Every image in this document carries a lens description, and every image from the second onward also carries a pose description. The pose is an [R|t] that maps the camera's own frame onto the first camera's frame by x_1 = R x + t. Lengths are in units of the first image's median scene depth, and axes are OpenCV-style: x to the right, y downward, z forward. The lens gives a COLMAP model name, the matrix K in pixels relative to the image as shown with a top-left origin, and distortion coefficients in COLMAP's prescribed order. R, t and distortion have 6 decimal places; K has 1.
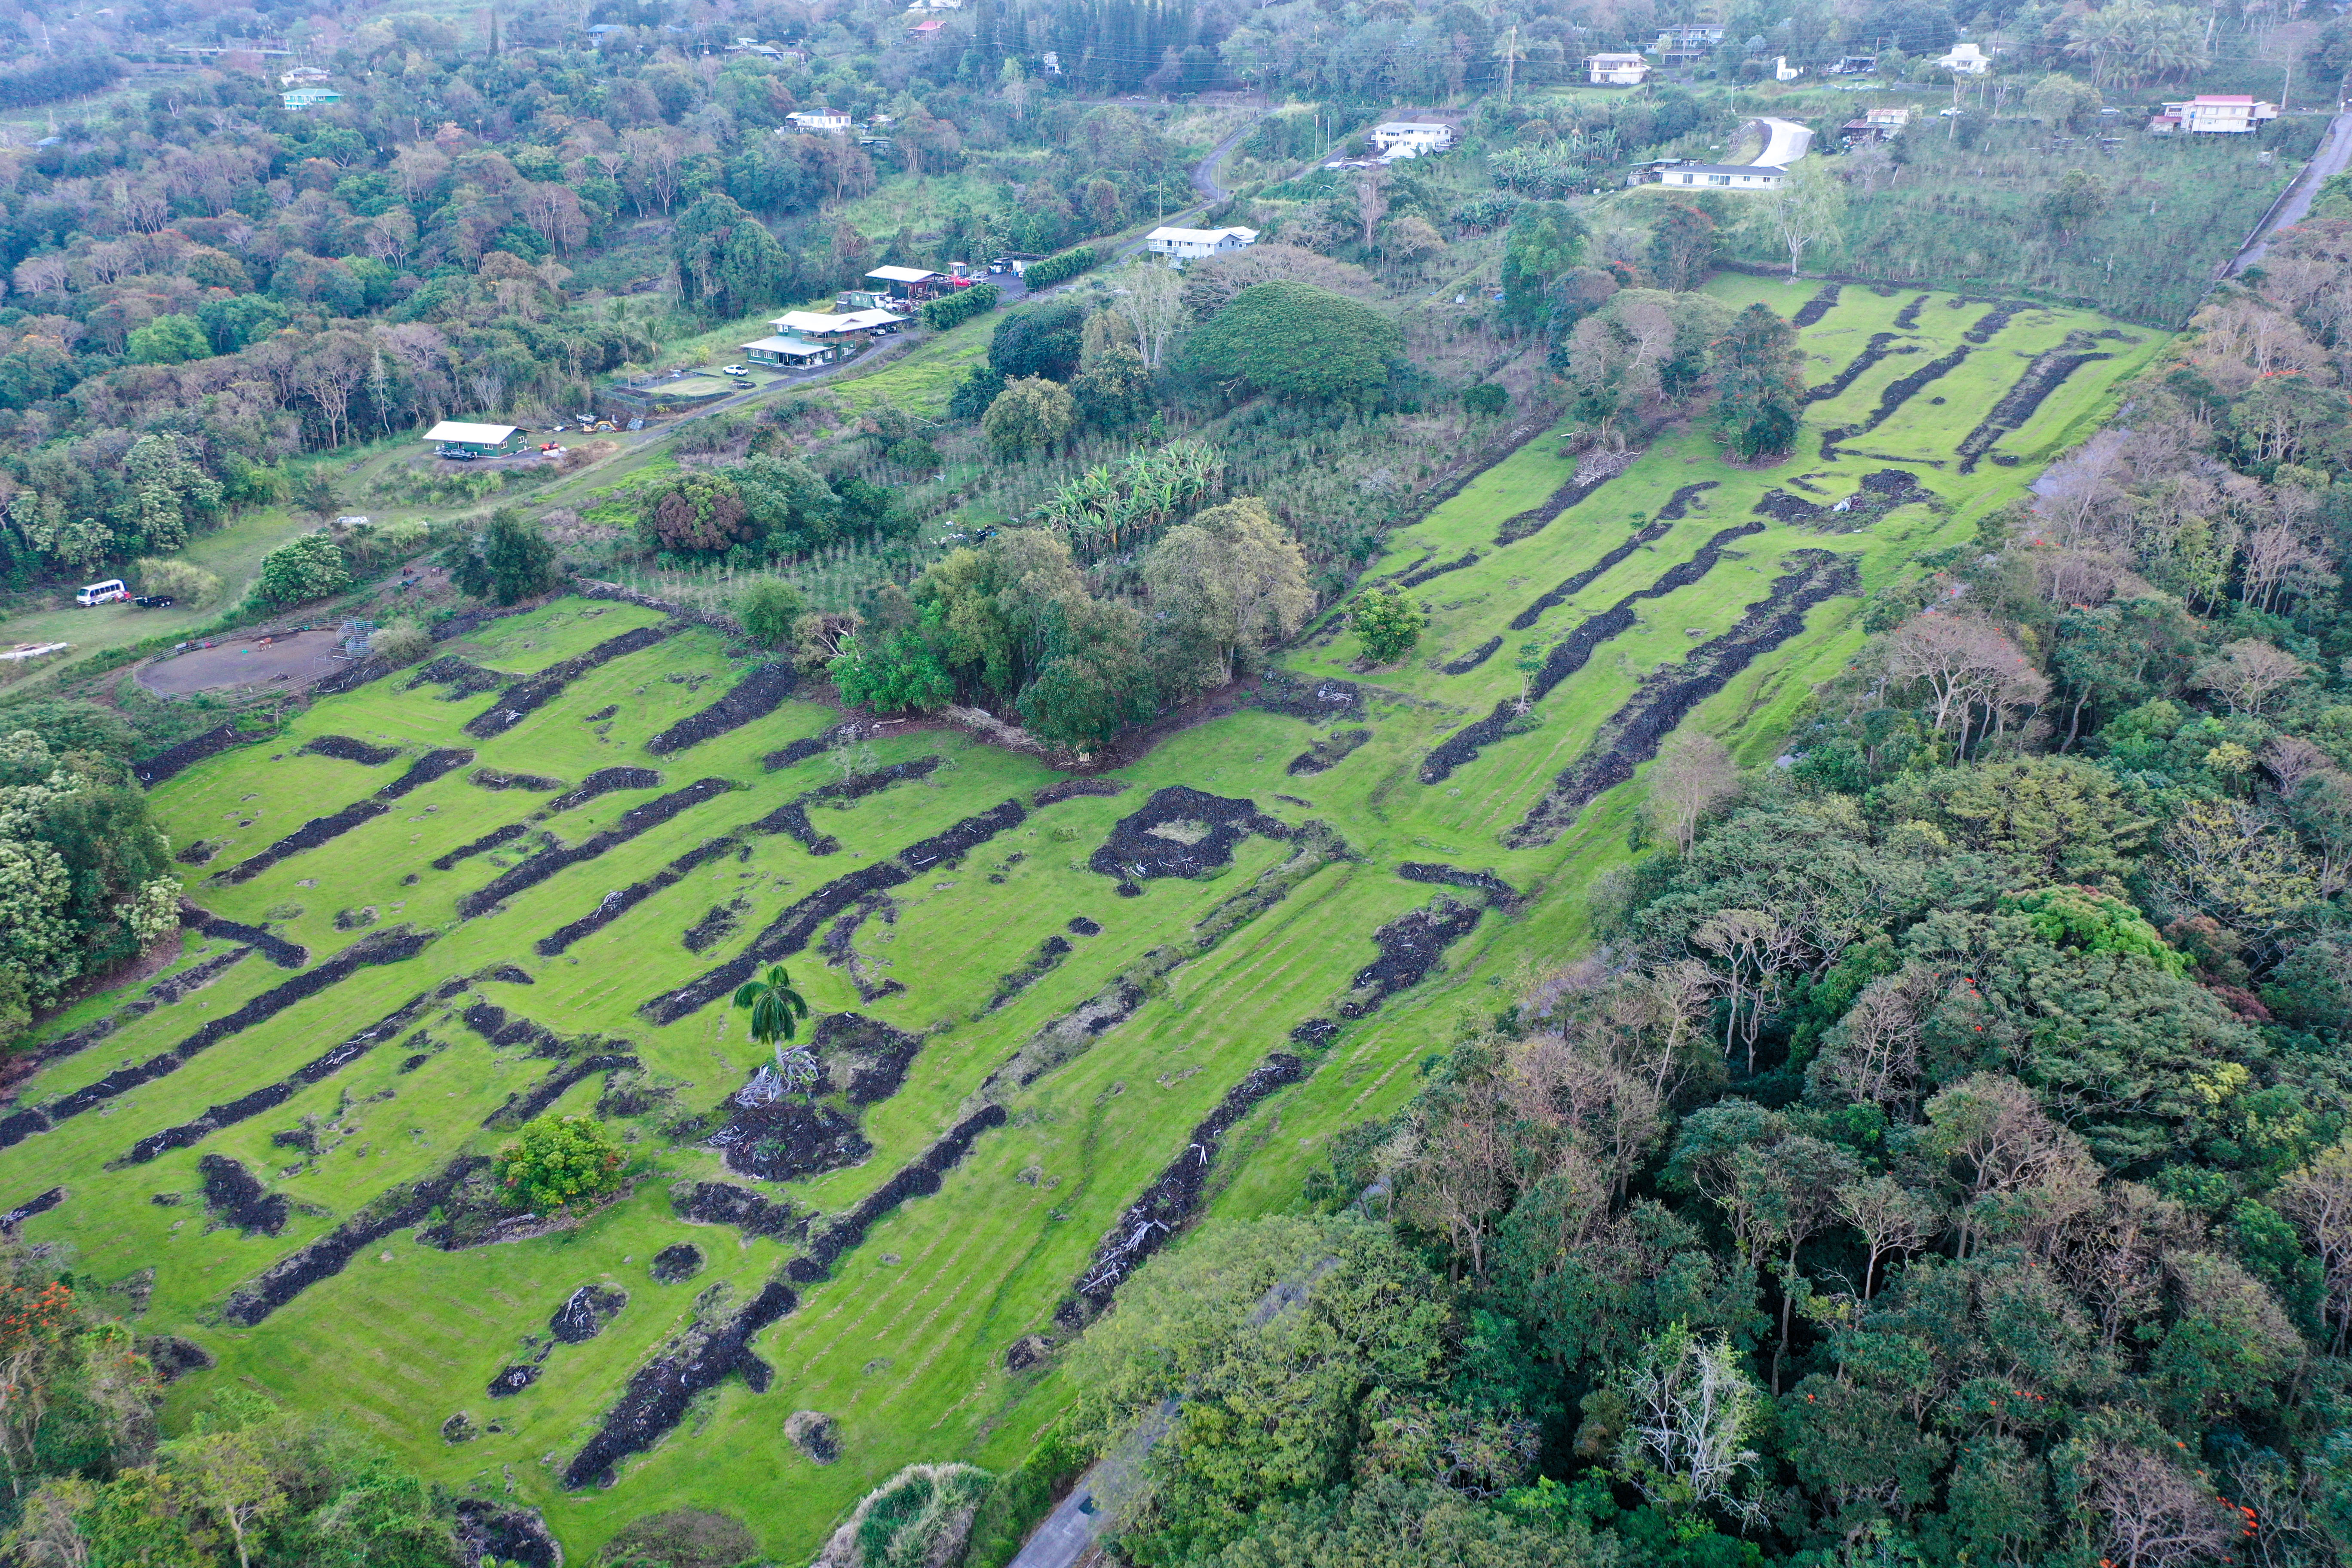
lens RADIAL K [[1861.2, 0, 1175.3], [0, 1861.2, 795.8], [0, 0, 1]] dist [0.012008, 0.004290]
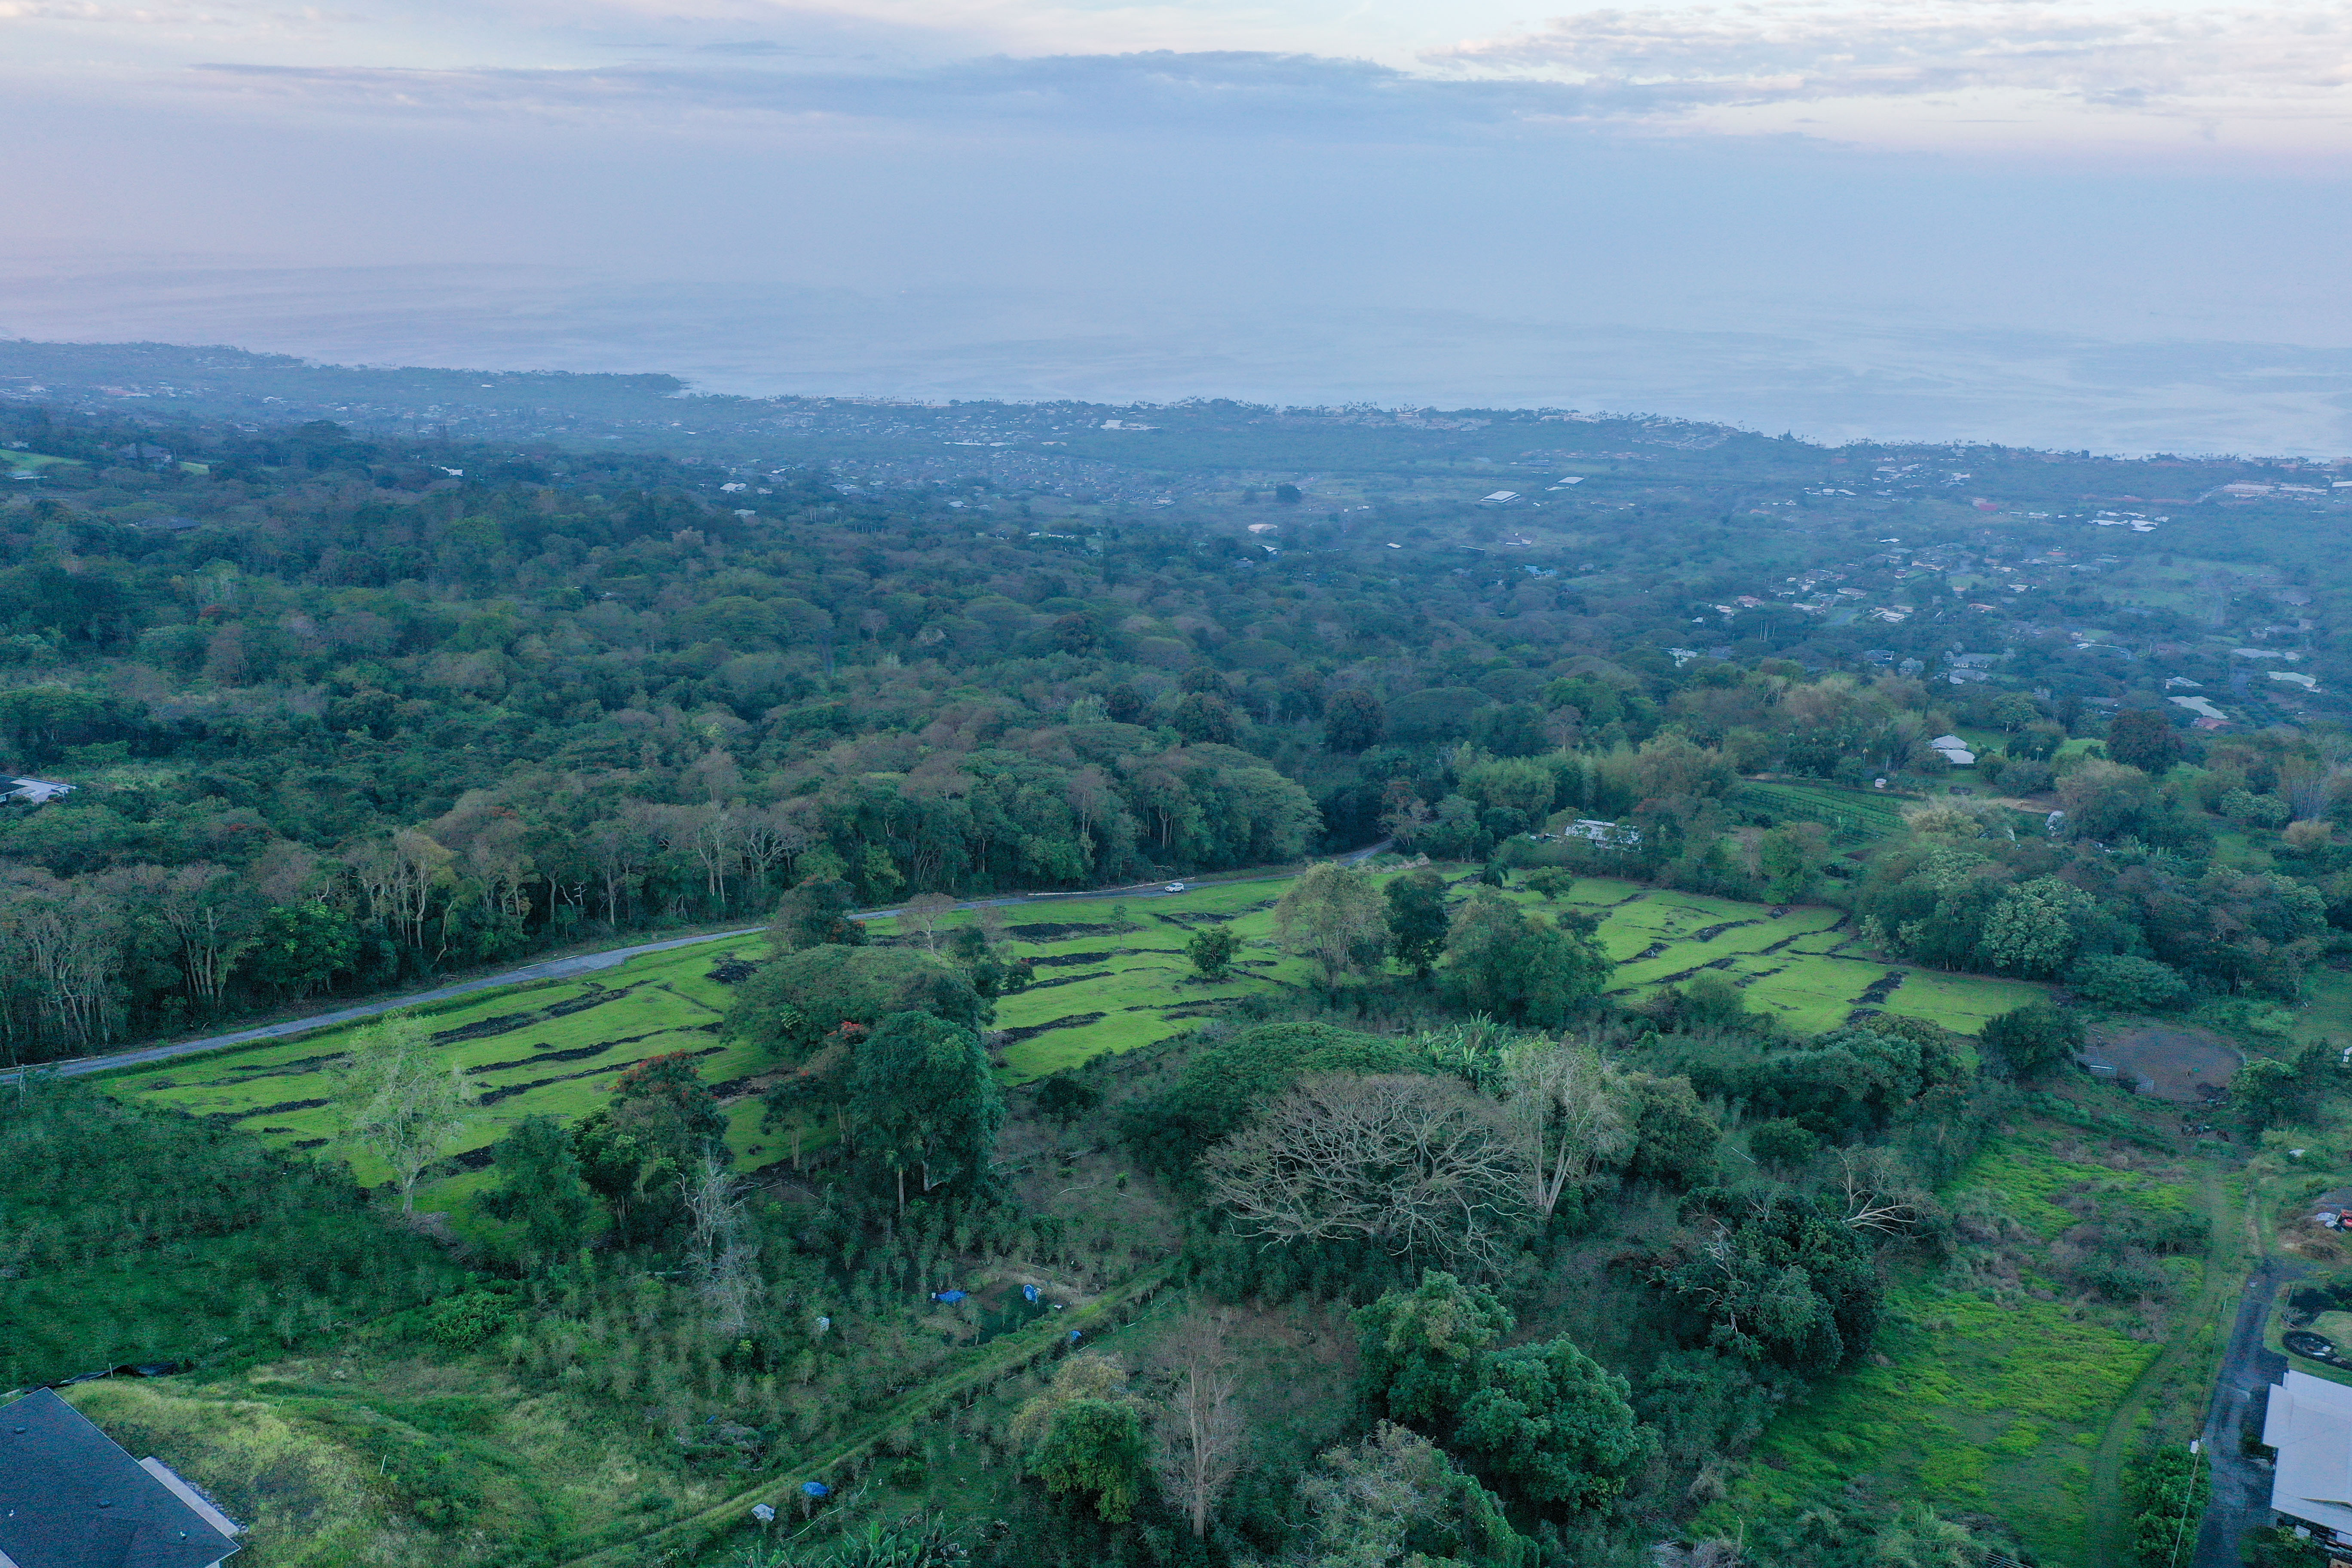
lens RADIAL K [[1861.2, 0, 1169.3], [0, 1861.2, 778.3], [0, 0, 1]] dist [0.012008, 0.004290]
pose [[-0.998871, 0.003822, -0.047343, 0.205934], [-0.027793, 0.761251, 0.647862, -1.043660], [0.038516, 0.648447, -0.760285, 1.922014]]
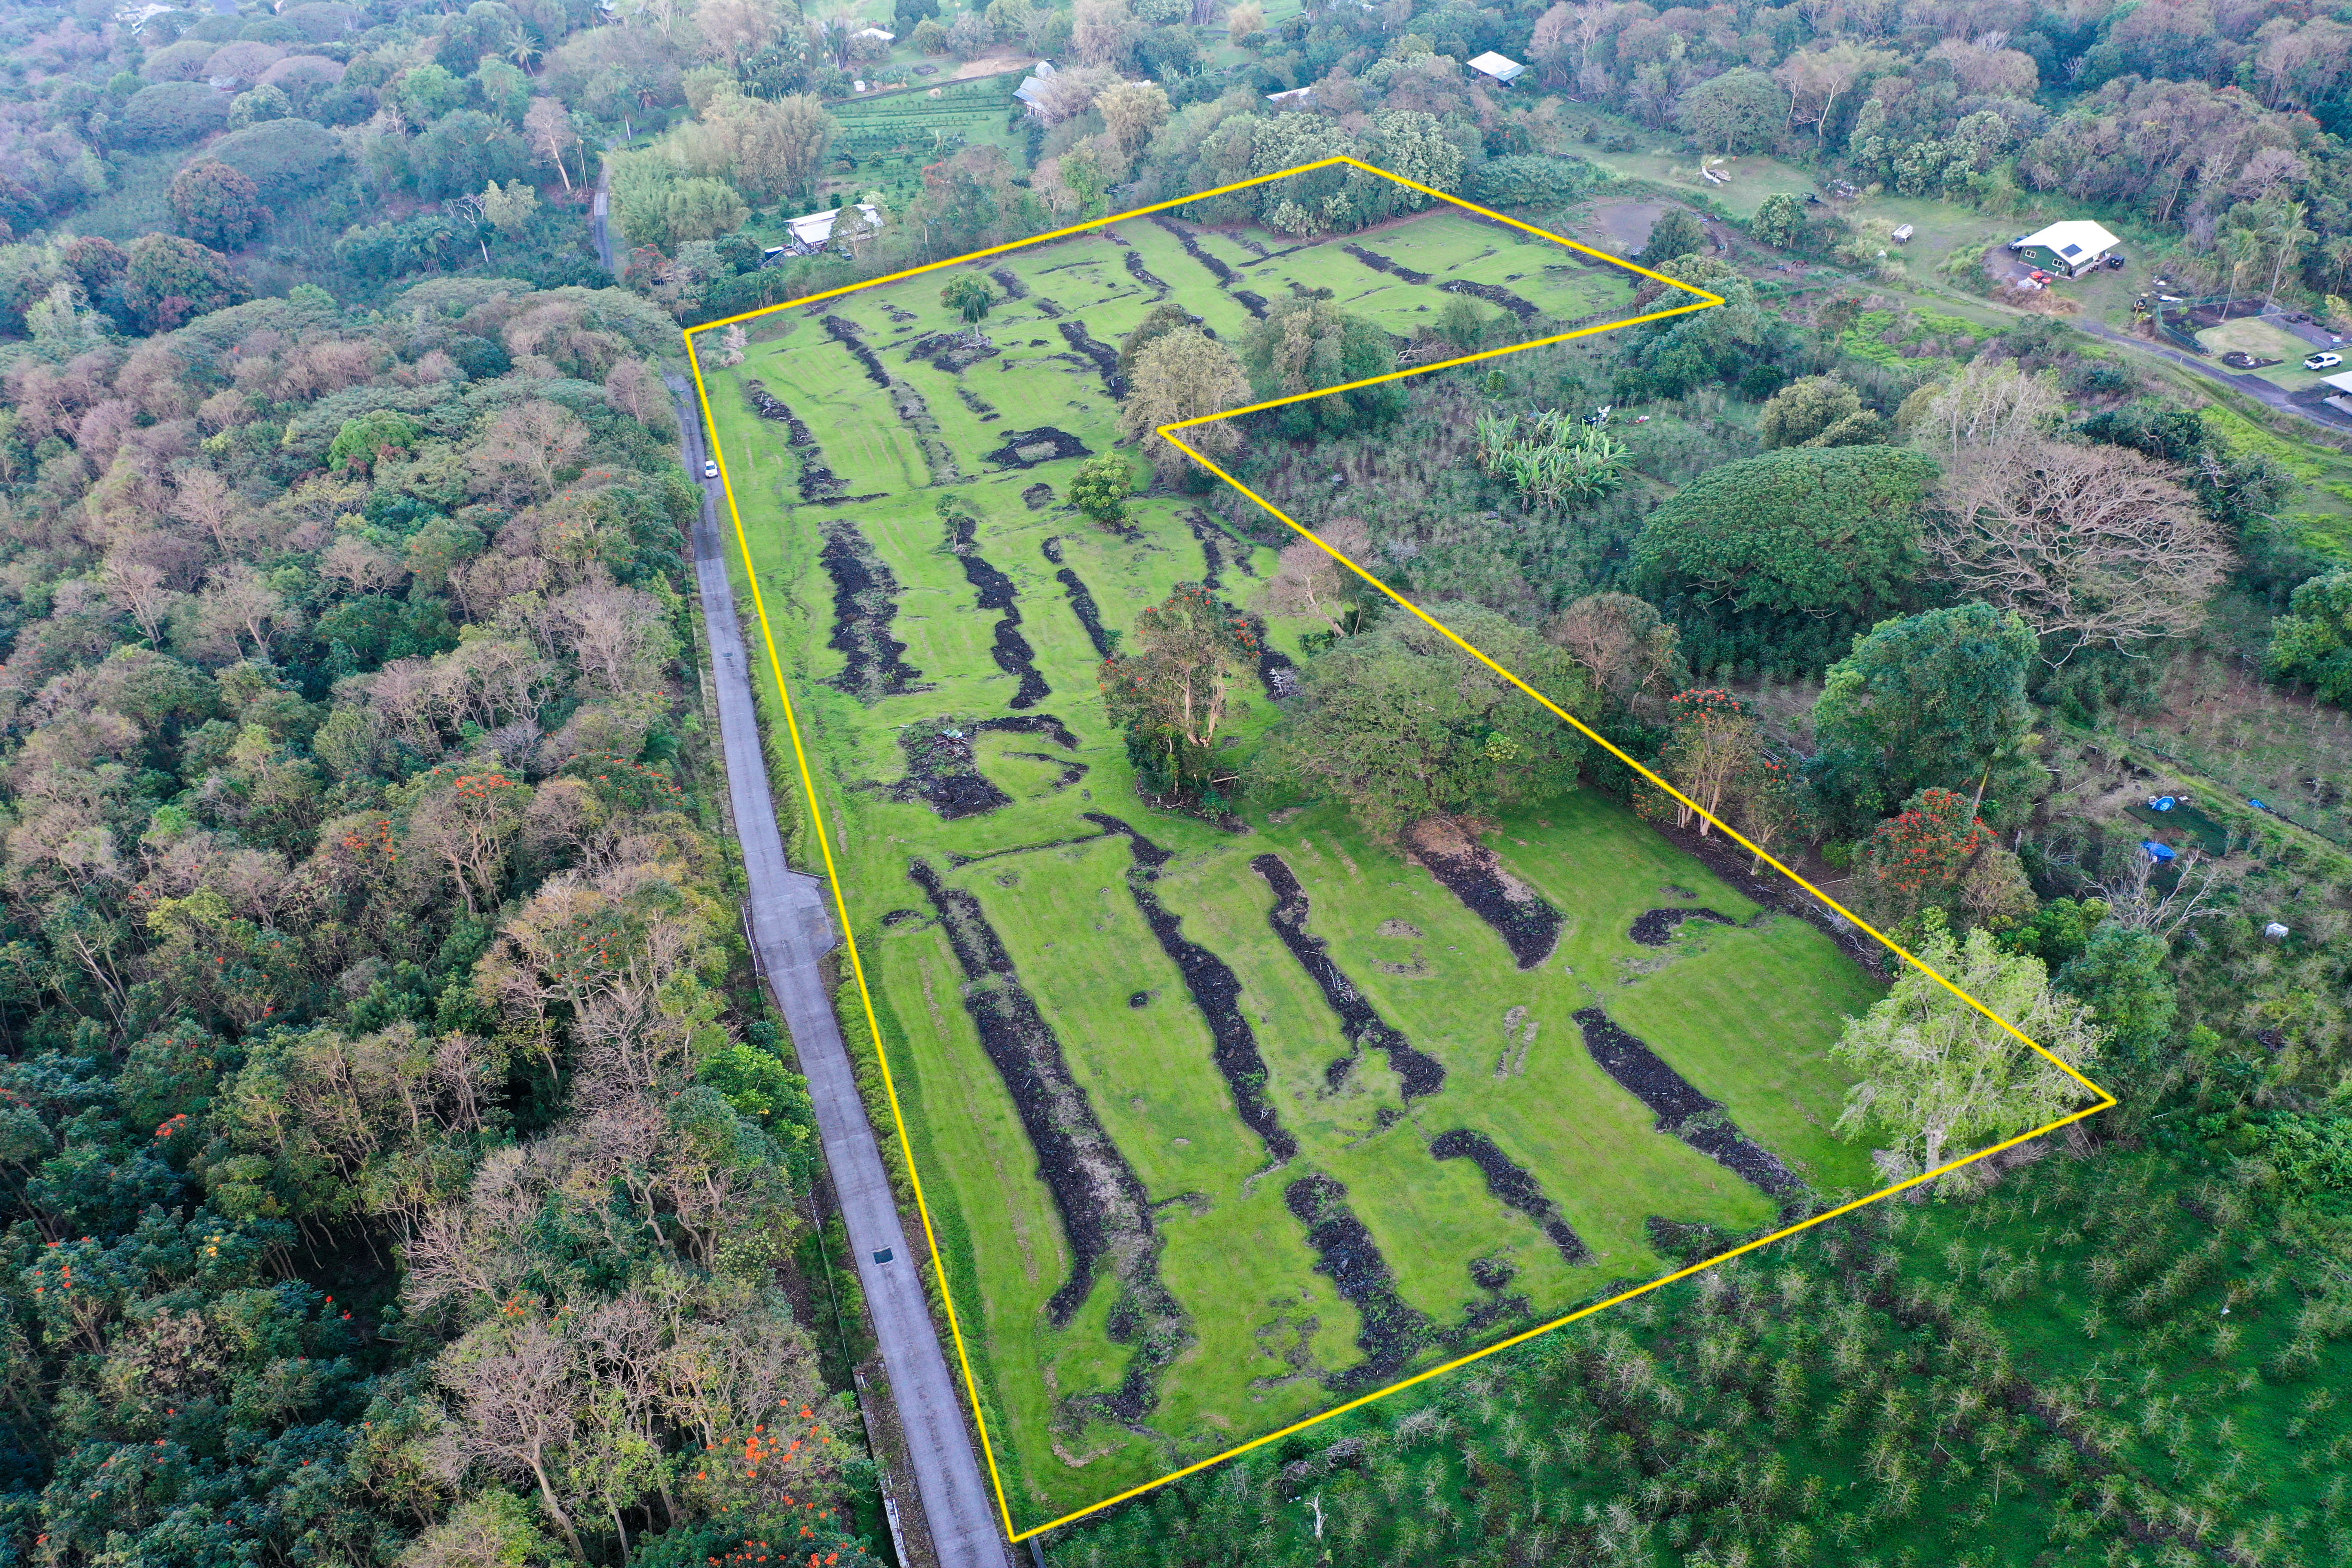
lens RADIAL K [[1861.2, 0, 1175.8], [0, 1861.2, 776.0], [0, 0, 1]] dist [0.012008, 0.004290]
pose [[-0.534719, 0.527675, -0.660026, 0.894887], [-0.323397, 0.593820, 0.736744, -0.806179], [0.780698, 0.607402, -0.146879, 1.285913]]
